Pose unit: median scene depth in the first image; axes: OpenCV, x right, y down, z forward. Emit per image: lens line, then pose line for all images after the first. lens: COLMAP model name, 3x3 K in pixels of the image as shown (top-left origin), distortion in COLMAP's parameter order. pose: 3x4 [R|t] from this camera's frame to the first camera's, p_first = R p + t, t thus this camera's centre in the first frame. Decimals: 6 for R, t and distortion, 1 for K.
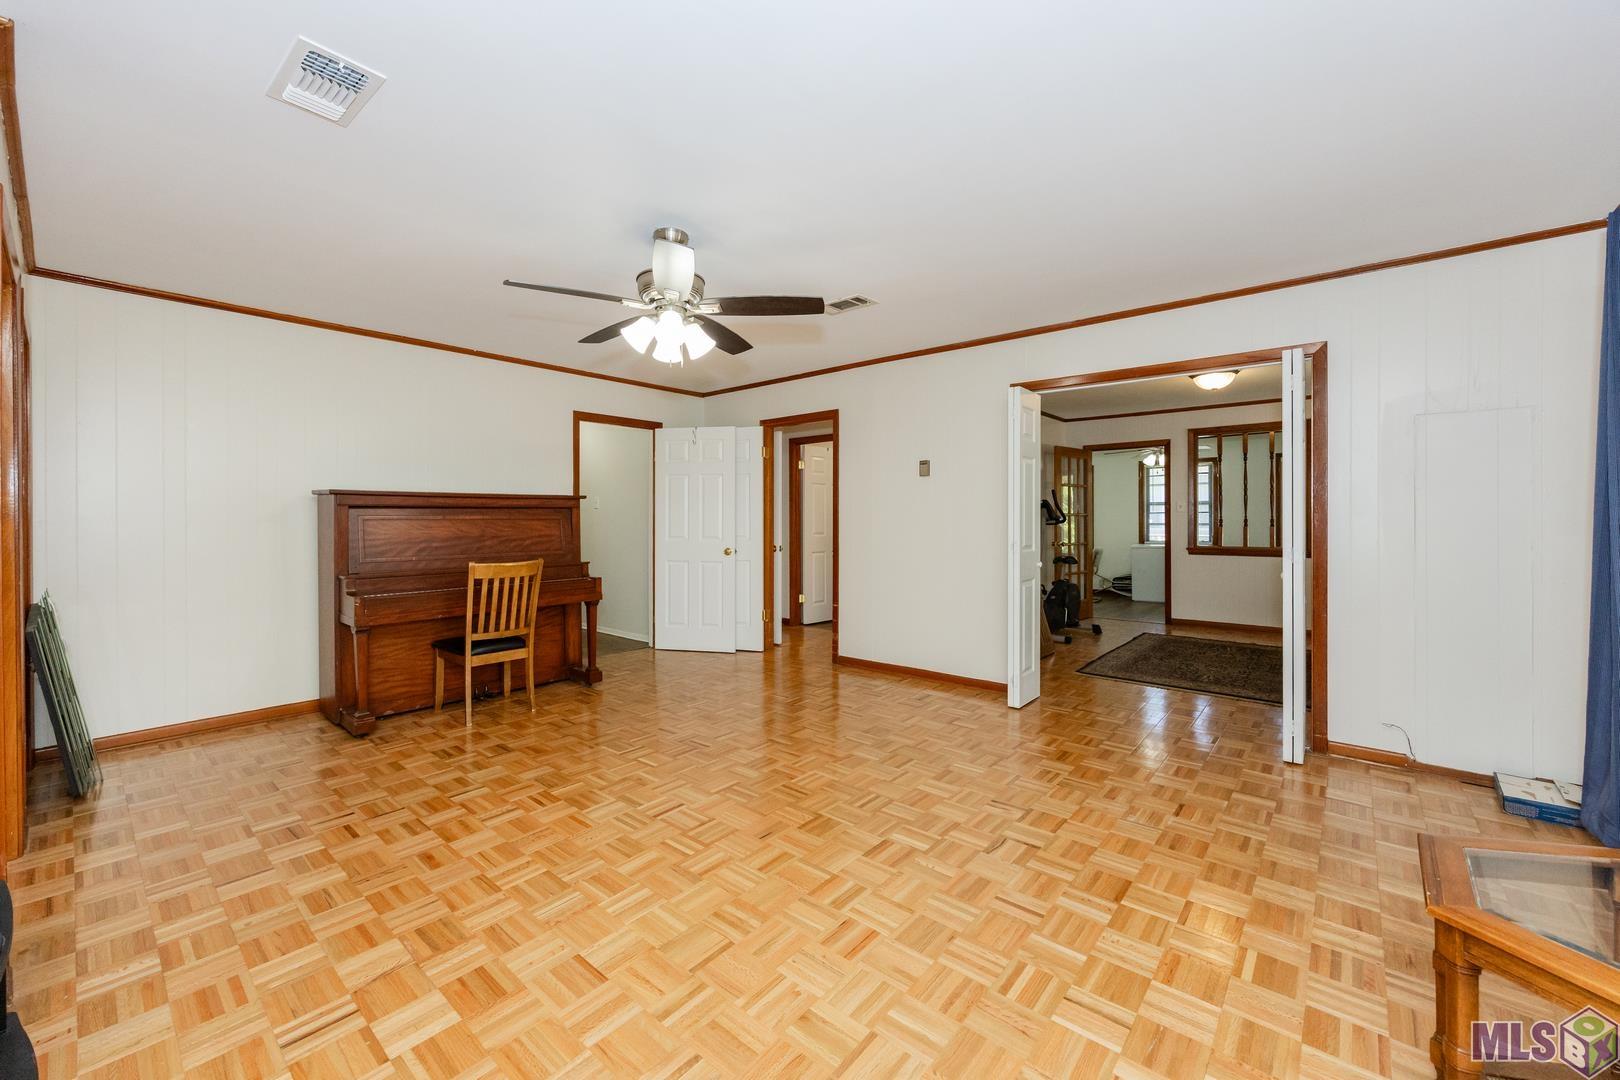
lens RADIAL K [[627.1, 0, 811.6], [0, 627.1, 530.1], [0, 0, 1]] dist [-0.000572, 0.000024]
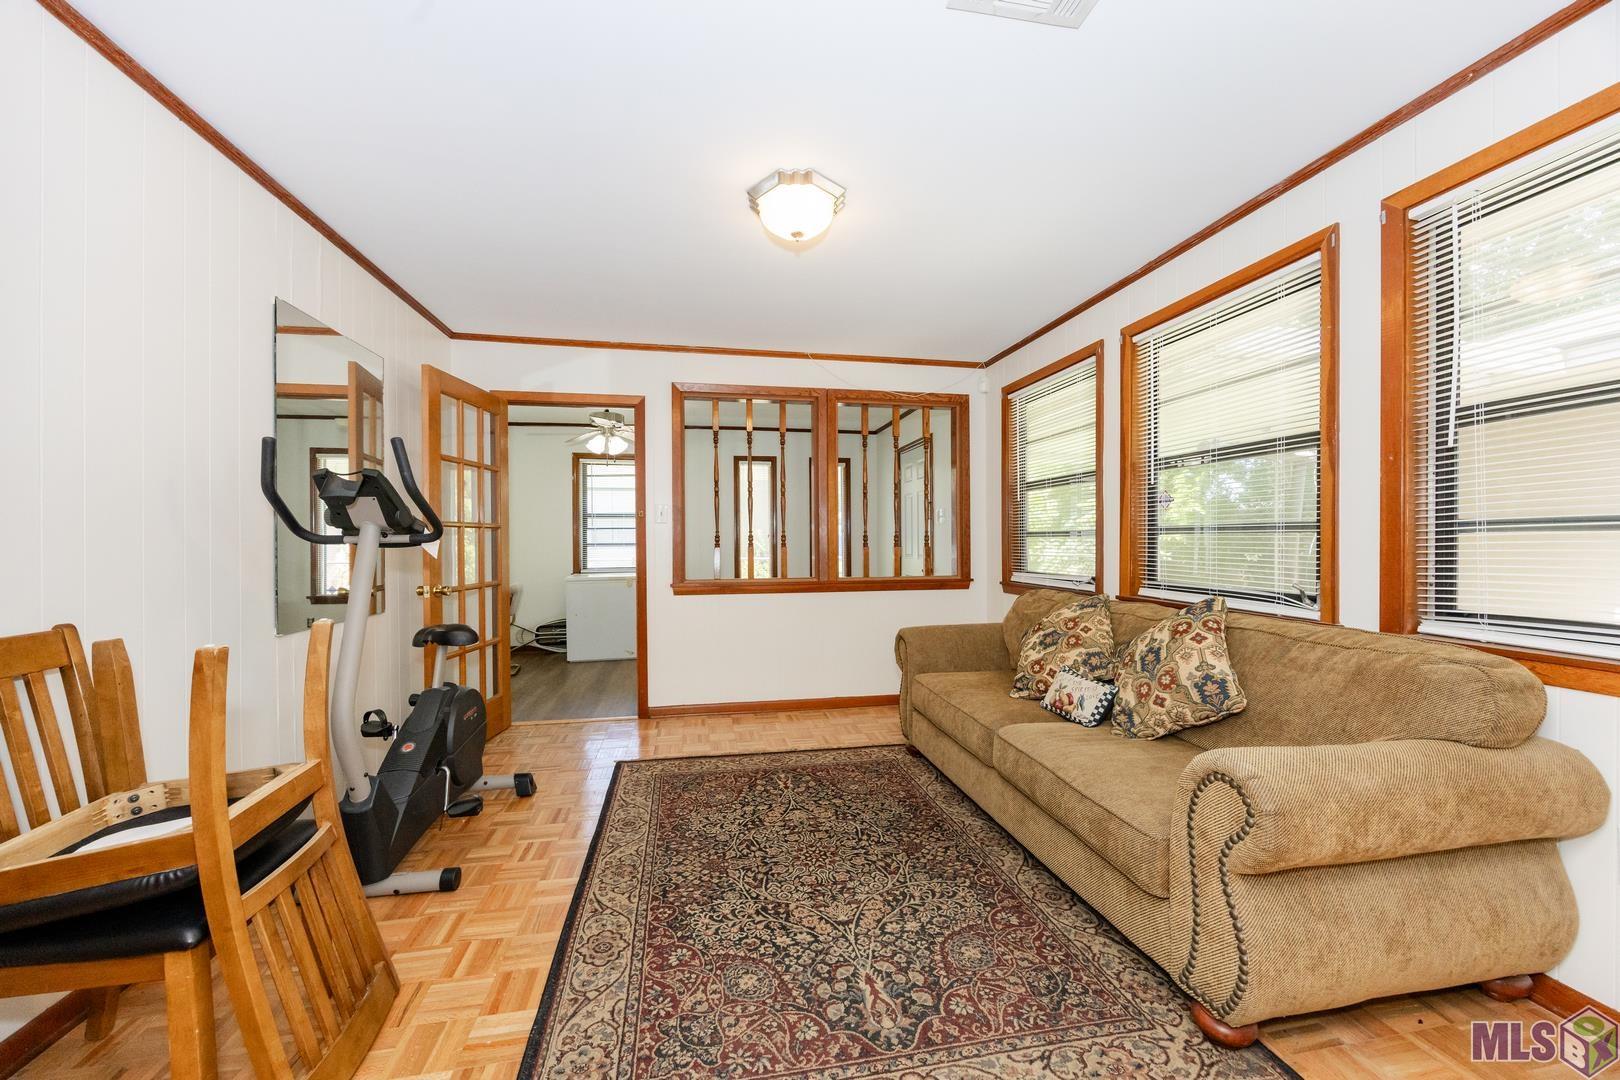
lens RADIAL K [[627.1, 0, 811.6], [0, 627.1, 530.1], [0, 0, 1]] dist [-0.000572, 0.000024]
pose [[0.637312, 0.008792, 0.770556, 0.211440], [0.019642, 0.999425, -0.027649, -0.003615], [-0.770356, 0.032757, 0.636772, 0.487018]]
